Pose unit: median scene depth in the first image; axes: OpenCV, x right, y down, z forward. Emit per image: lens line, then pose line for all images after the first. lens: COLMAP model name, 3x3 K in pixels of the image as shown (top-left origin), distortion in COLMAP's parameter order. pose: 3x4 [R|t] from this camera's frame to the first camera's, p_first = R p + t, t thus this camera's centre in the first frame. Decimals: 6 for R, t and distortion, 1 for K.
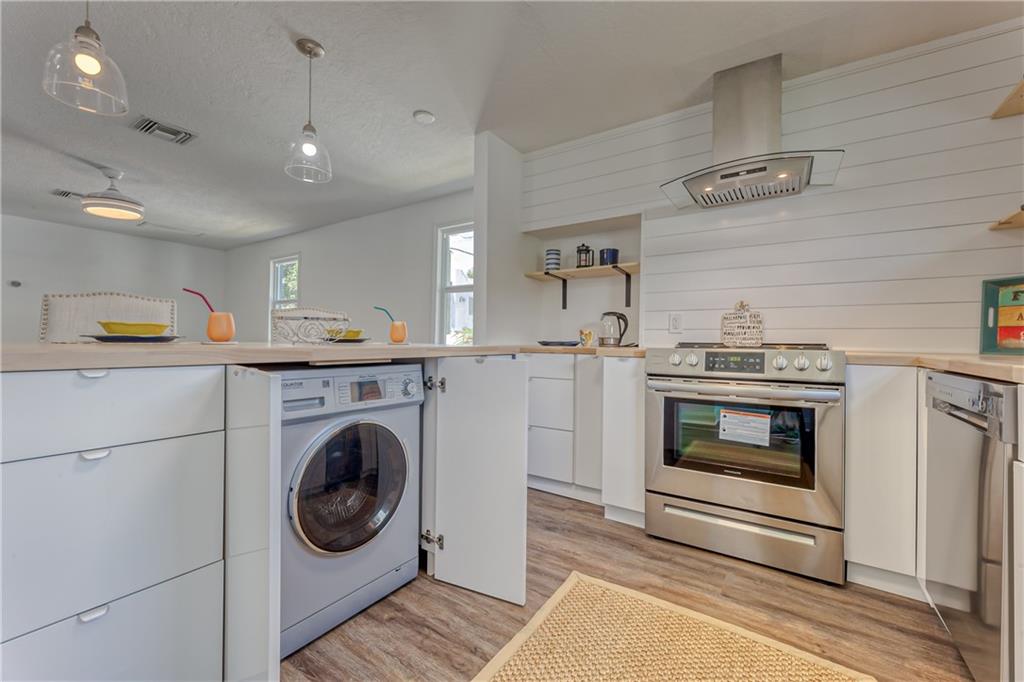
lens RADIAL K [[411.8, 0, 512.0], [0, 411.8, 341.0], [0, 0, 1]] dist [0.001392, 0.000213]
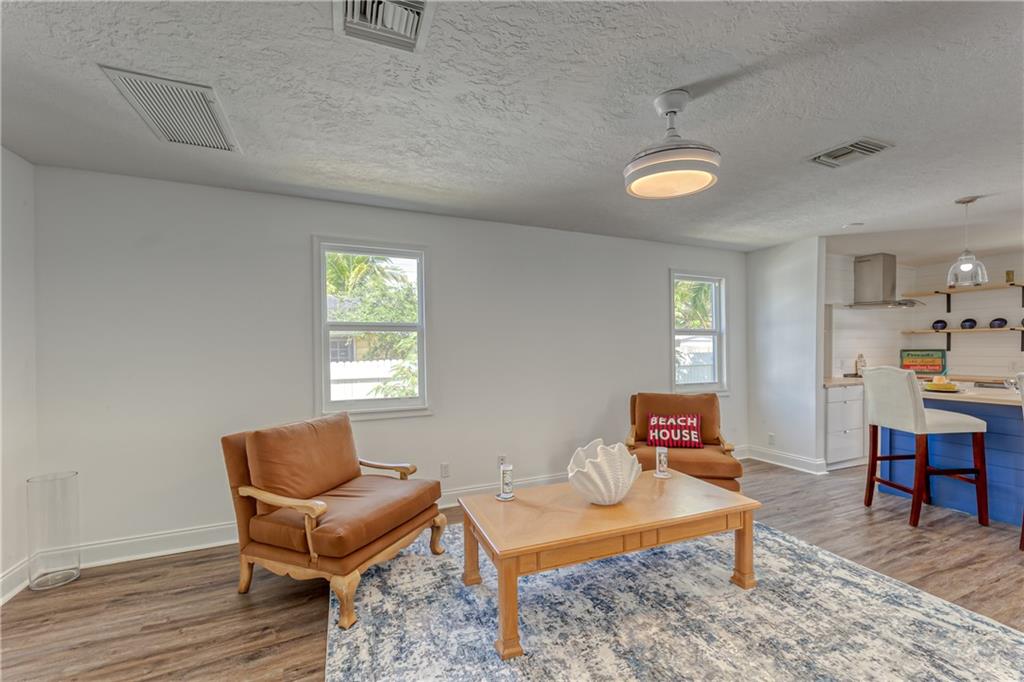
lens RADIAL K [[425.7, 0, 515.3], [0, 425.7, 353.2], [0, 0, 1]] dist [-0.001436, 0.000019]
pose [[0.532316, -0.026483, 0.846132, -2.665028], [0.015400, 0.999648, 0.021600, -0.204446], [-0.846406, 0.001532, 0.532536, 1.550790]]
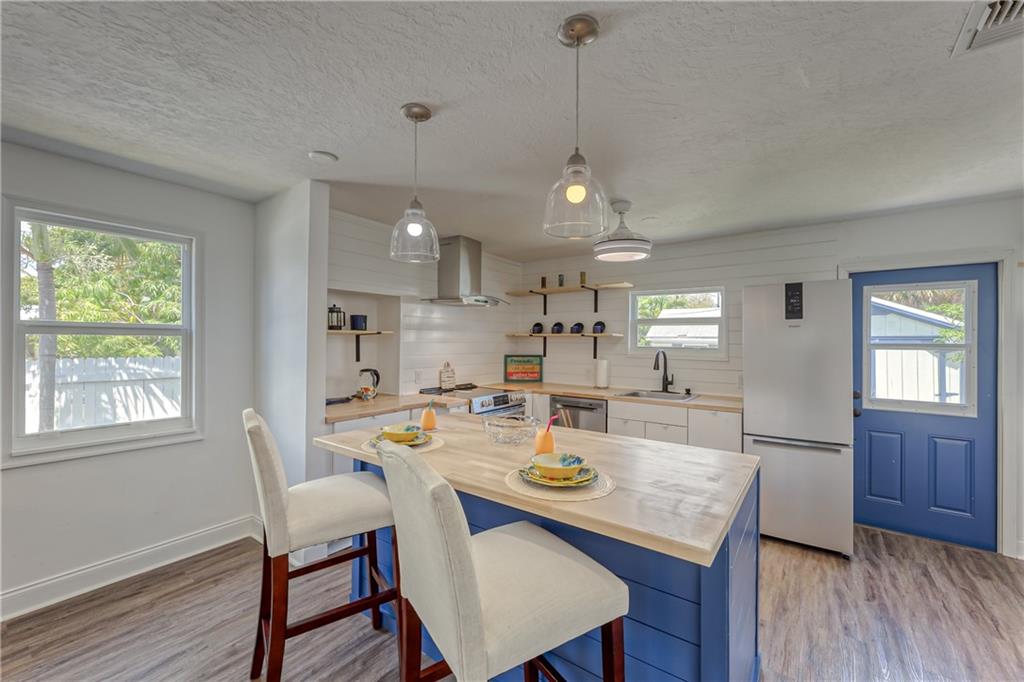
lens RADIAL K [[411.8, 0, 512.0], [0, 411.8, 341.0], [0, 0, 1]] dist [0.001392, 0.000213]
pose [[0.046112, -0.011179, 0.998874, -1.331091], [-0.003864, 0.999928, 0.011369, -0.237082], [-0.998929, -0.004384, 0.046066, 0.746780]]
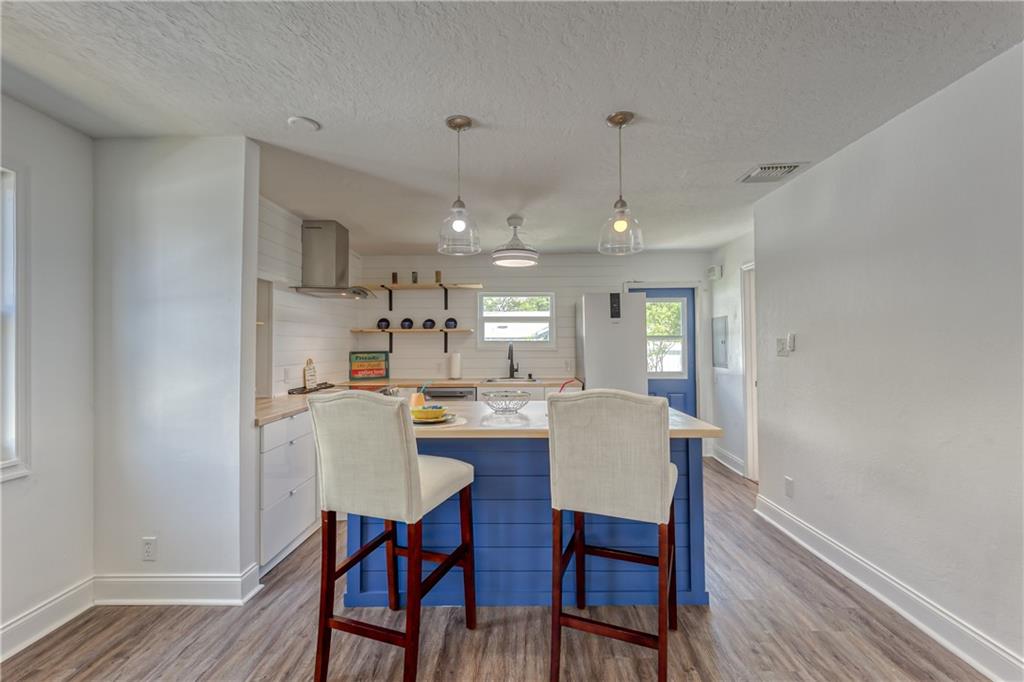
lens RADIAL K [[432.0, 0, 509.8], [0, 432.0, 338.9], [0, 0, 1]] dist [0.000759, -0.000078]
pose [[-0.541202, 0.003351, 0.840886, -1.396727], [0.000891, 0.999994, -0.003412, -0.189799], [-0.840892, -0.001097, -0.541202, 1.432853]]
